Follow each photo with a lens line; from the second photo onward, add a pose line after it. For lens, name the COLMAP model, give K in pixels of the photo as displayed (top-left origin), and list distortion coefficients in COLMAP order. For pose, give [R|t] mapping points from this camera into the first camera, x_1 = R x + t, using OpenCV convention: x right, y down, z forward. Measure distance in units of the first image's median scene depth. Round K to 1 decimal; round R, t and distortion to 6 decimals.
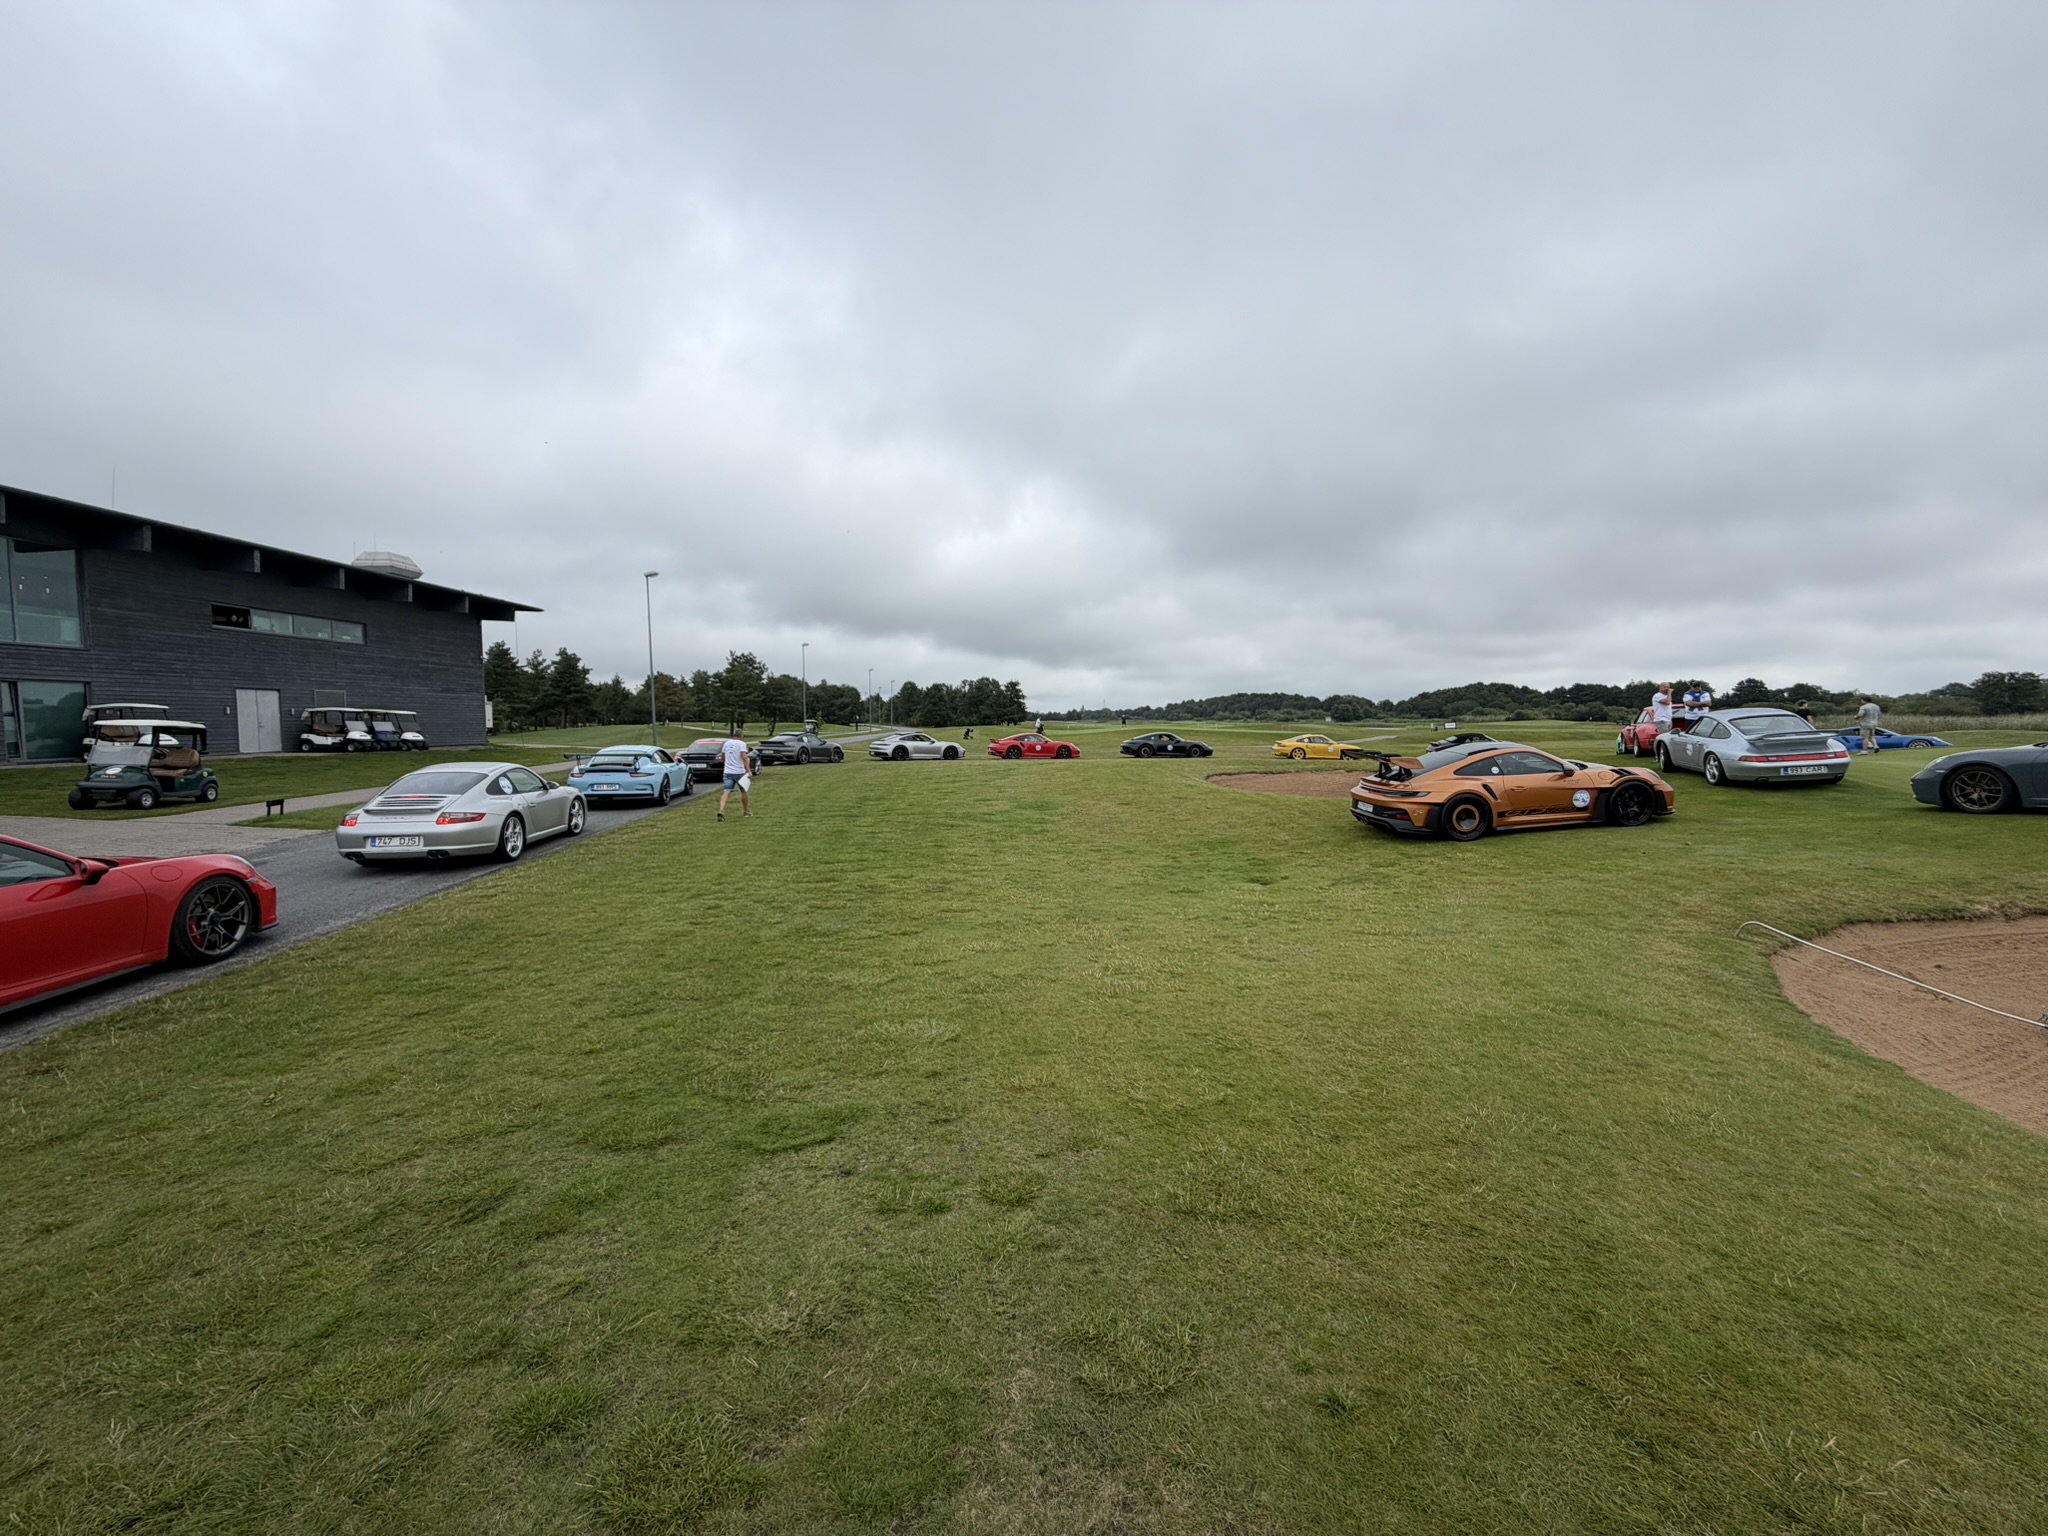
lens RADIAL K [[814.7, 0, 1015.8], [0, 814.7, 765.1], [0, 0, 1]] dist [0.000432, -0.000150]
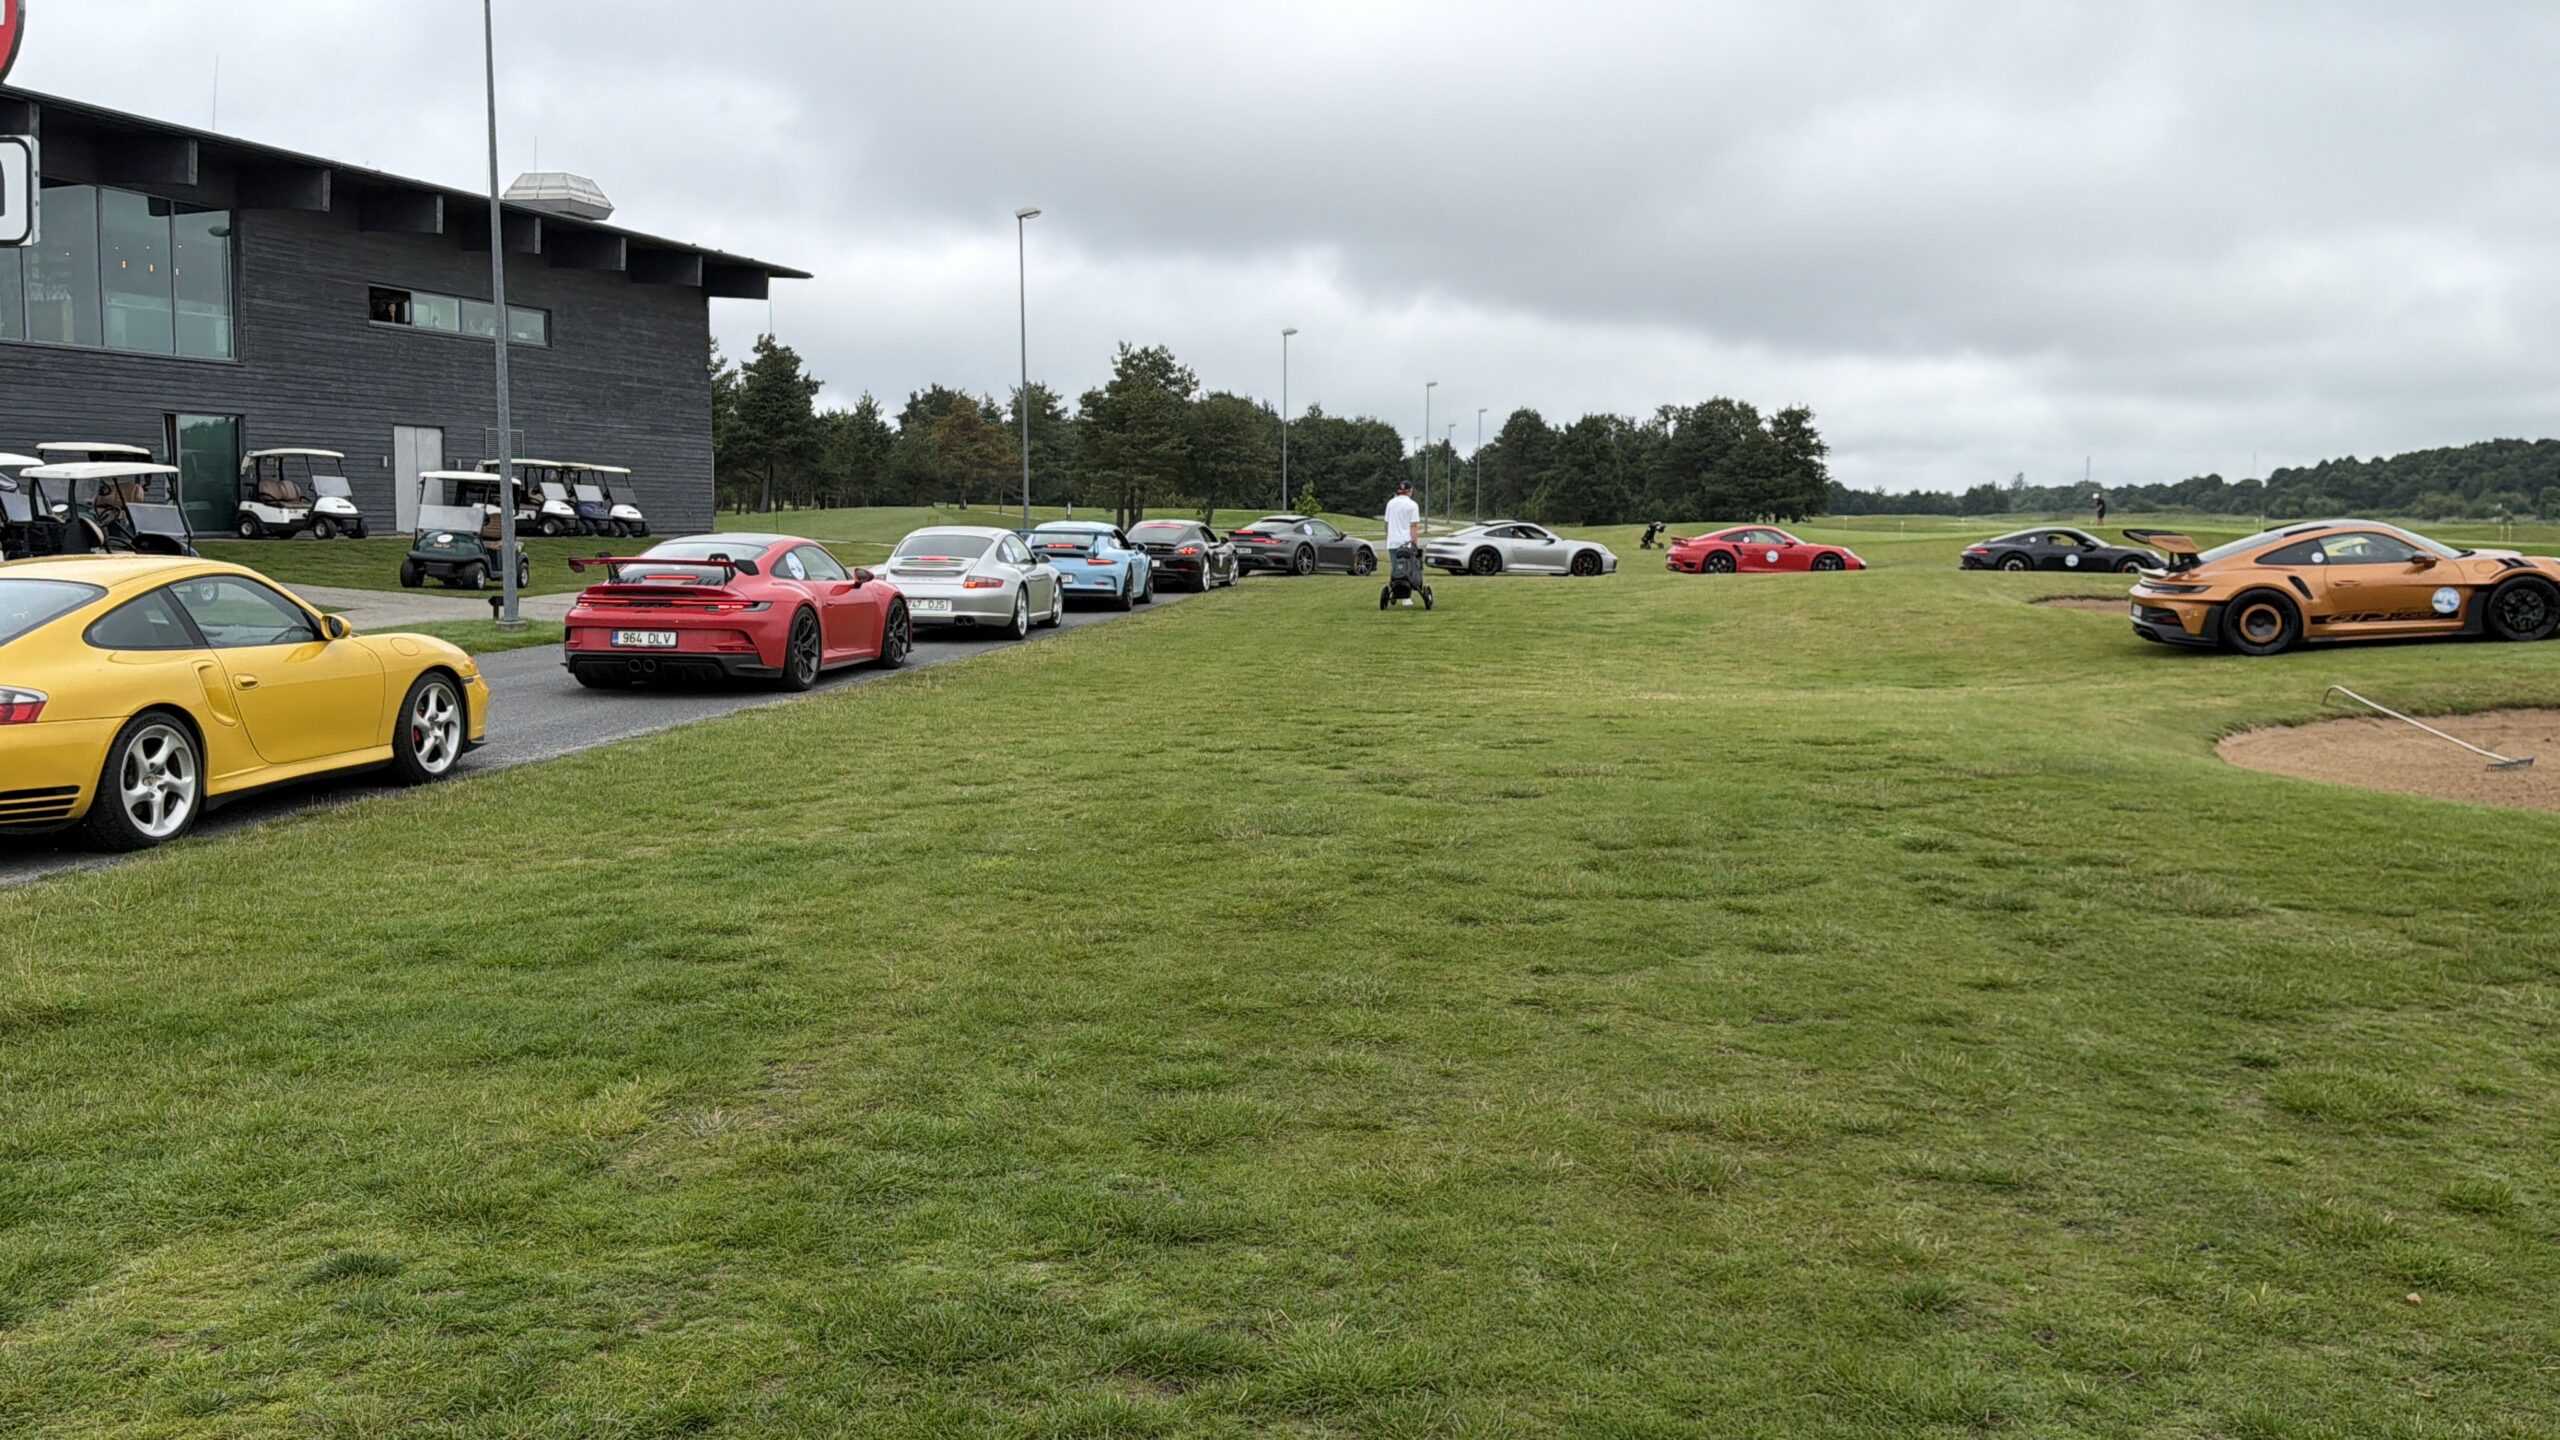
lens RADIAL K [[2240.0, 0, 1270.1], [0, 2240.0, 682.2], [0, 0, 1]] dist [0.188854, -0.358234]
pose [[0.970212, 0.031361, -0.240220, 0.129825], [-0.026507, 0.999374, 0.023412, 0.061606], [0.240804, -0.016347, 0.970436, -0.763346]]
